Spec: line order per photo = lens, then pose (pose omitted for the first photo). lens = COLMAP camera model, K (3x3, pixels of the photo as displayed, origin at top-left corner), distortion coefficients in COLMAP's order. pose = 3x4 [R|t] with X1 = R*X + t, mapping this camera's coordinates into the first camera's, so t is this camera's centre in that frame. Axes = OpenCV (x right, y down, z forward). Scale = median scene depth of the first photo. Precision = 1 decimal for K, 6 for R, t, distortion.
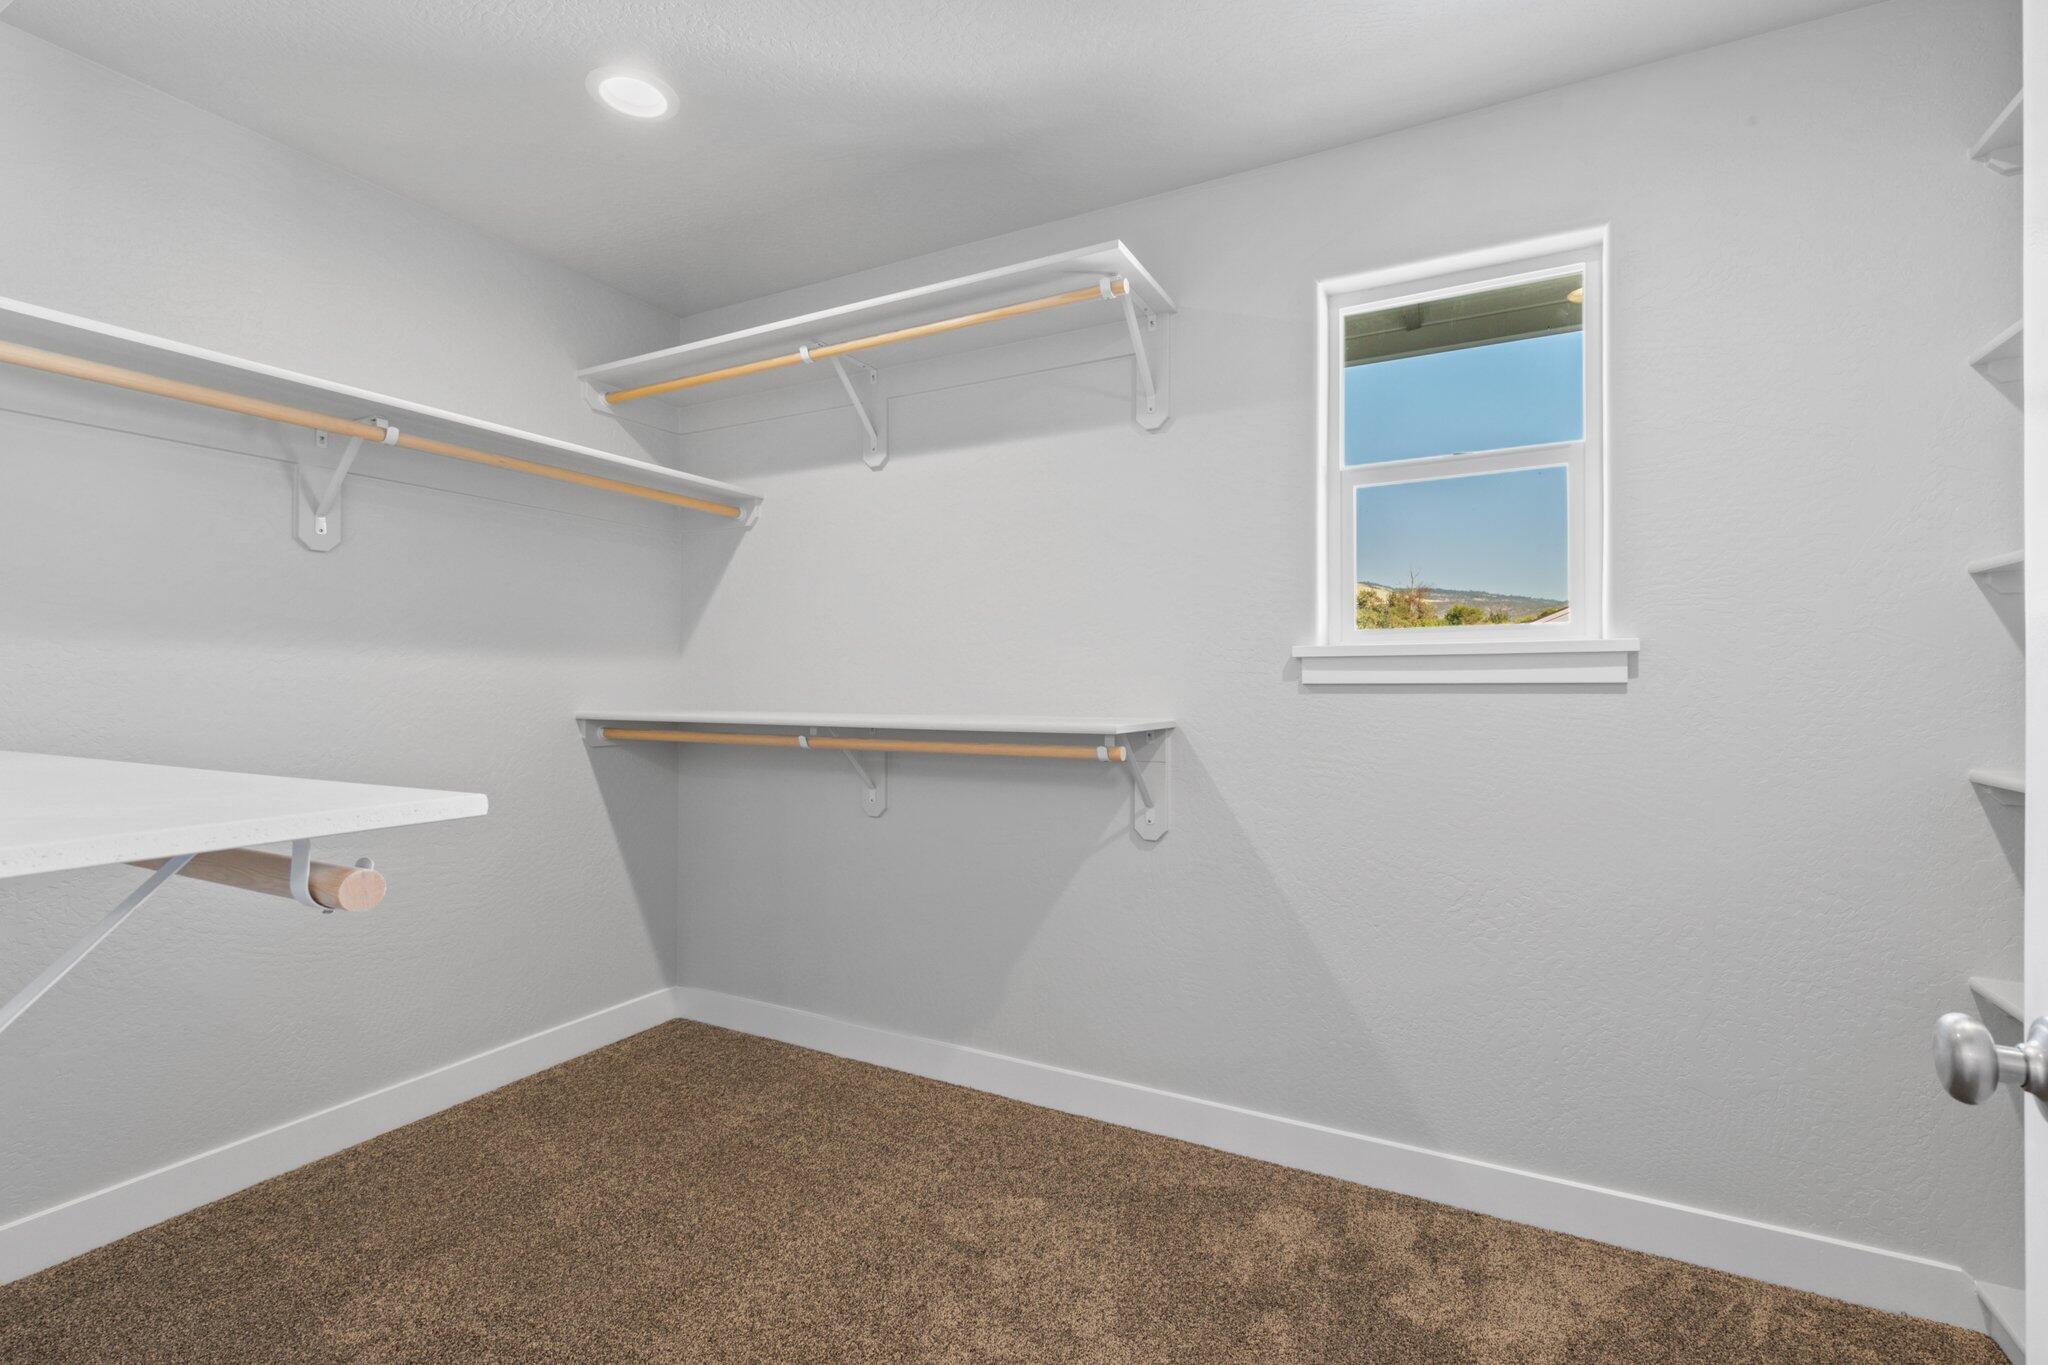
lens RADIAL K [[912.5, 0, 1032.1], [0, 912.5, 685.8], [0, 0, 1]] dist [-0.001461, -0.000297]
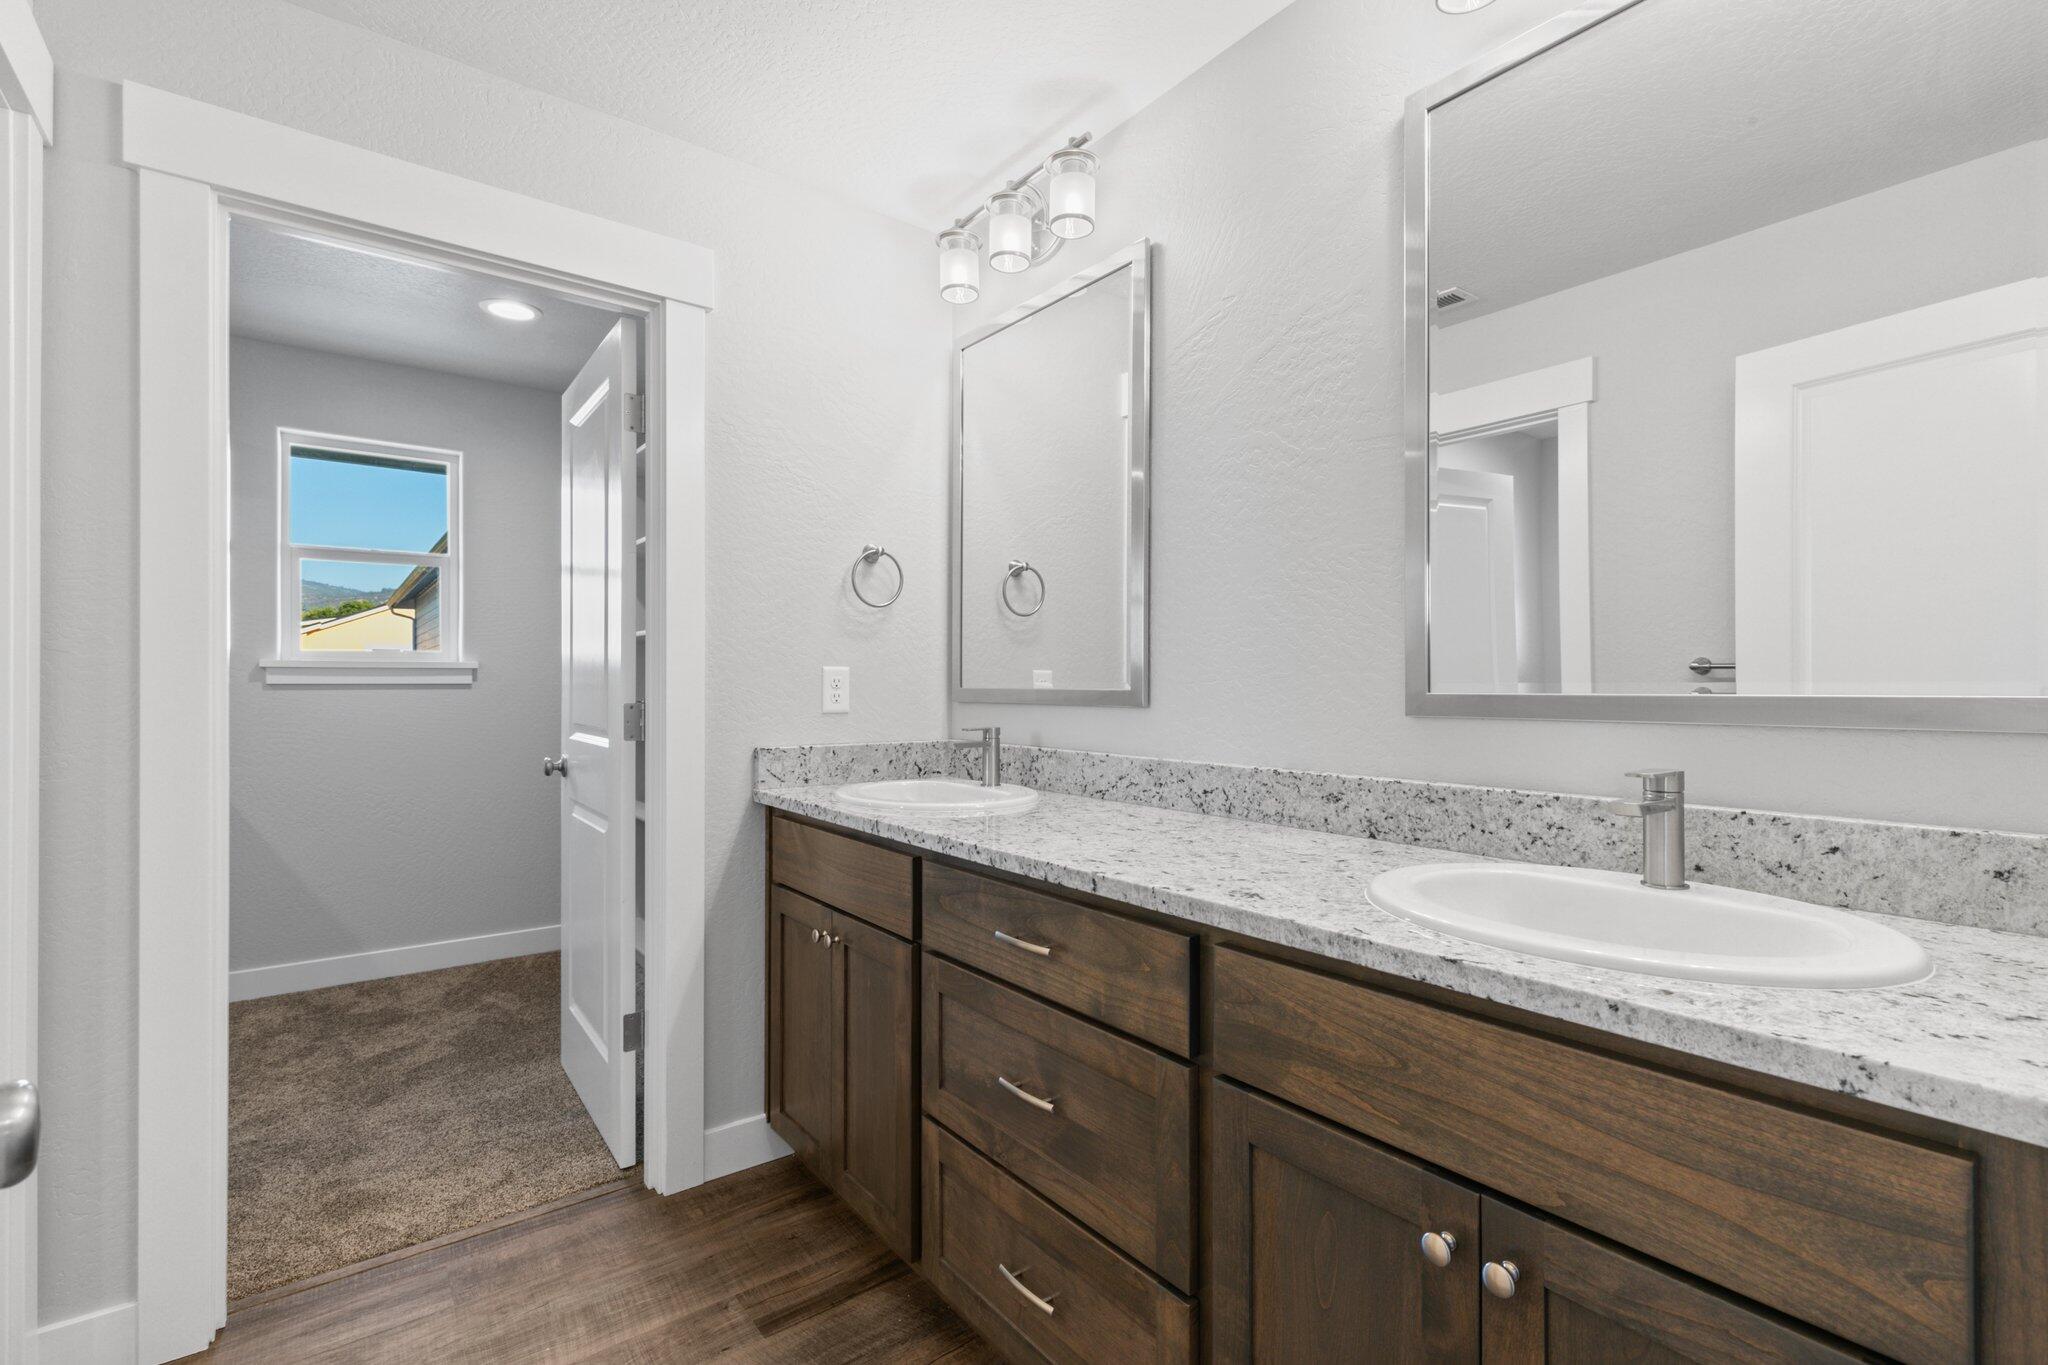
lens RADIAL K [[912.5, 0, 1030.8], [0, 912.5, 680.5], [0, 0, 1]] dist [-0.001461, -0.000297]
pose [[0.415744, 0.000995, 0.909481, -0.674313], [-0.004193, 0.999991, 0.000822, -0.017542], [-0.909472, -0.004155, 0.415744, -0.972638]]
